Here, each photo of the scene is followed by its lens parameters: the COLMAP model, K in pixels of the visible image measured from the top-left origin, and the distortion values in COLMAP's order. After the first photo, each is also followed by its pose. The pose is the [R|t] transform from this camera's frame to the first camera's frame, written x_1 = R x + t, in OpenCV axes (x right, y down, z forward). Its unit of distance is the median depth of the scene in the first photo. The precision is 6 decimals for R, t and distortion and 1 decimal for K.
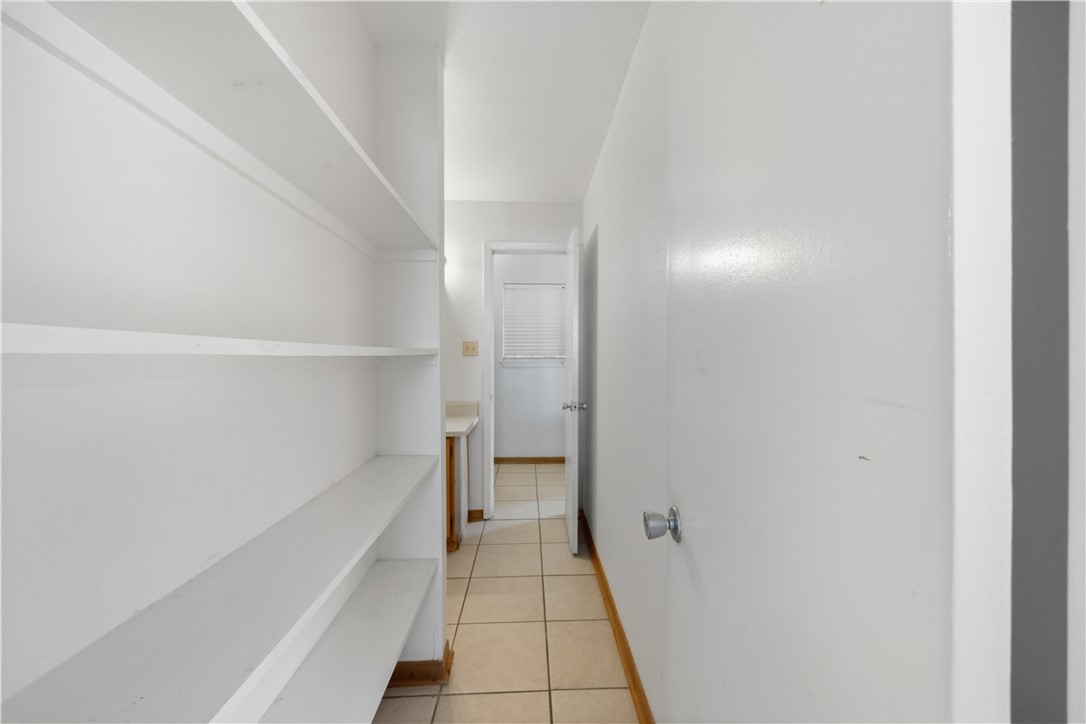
lens RADIAL K [[432.7, 0, 554.3], [0, 432.7, 370.2], [0, 0, 1]] dist [-0.000487, 0.000009]
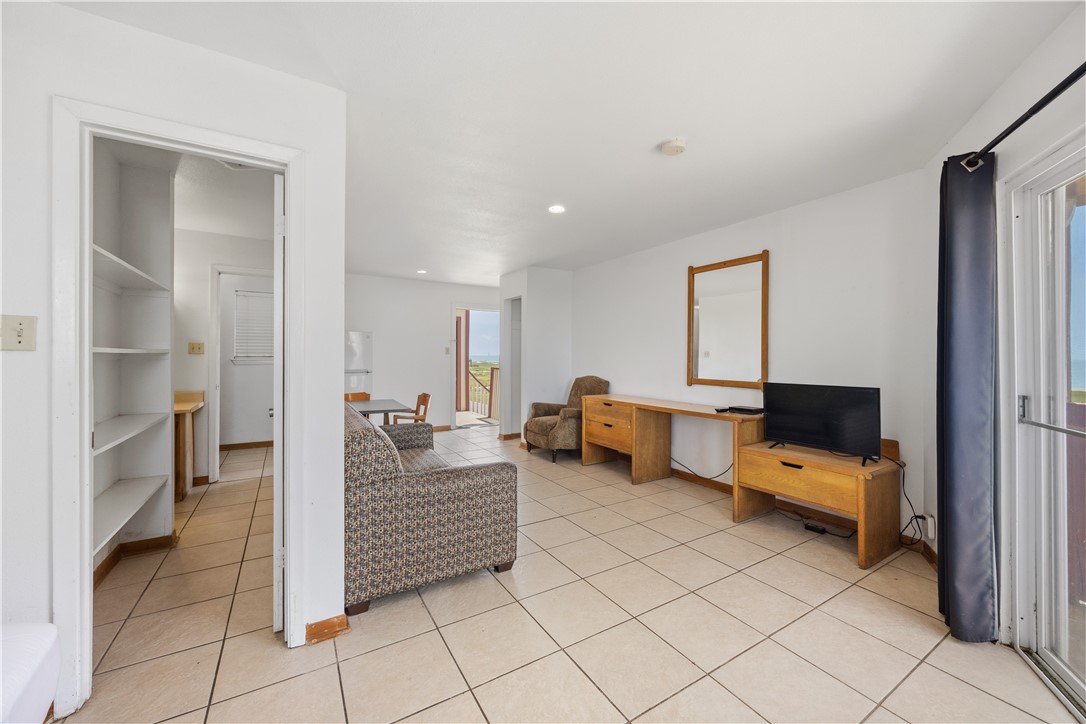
lens RADIAL K [[425.0, 0, 550.4], [0, 425.0, 350.9], [0, 0, 1]] dist [-0.000662, -0.000082]
pose [[0.878613, -0.002604, 0.477527, 0.126818], [0.021644, 0.999175, -0.034375, 0.023396], [-0.477043, 0.040538, 0.877944, -0.604050]]
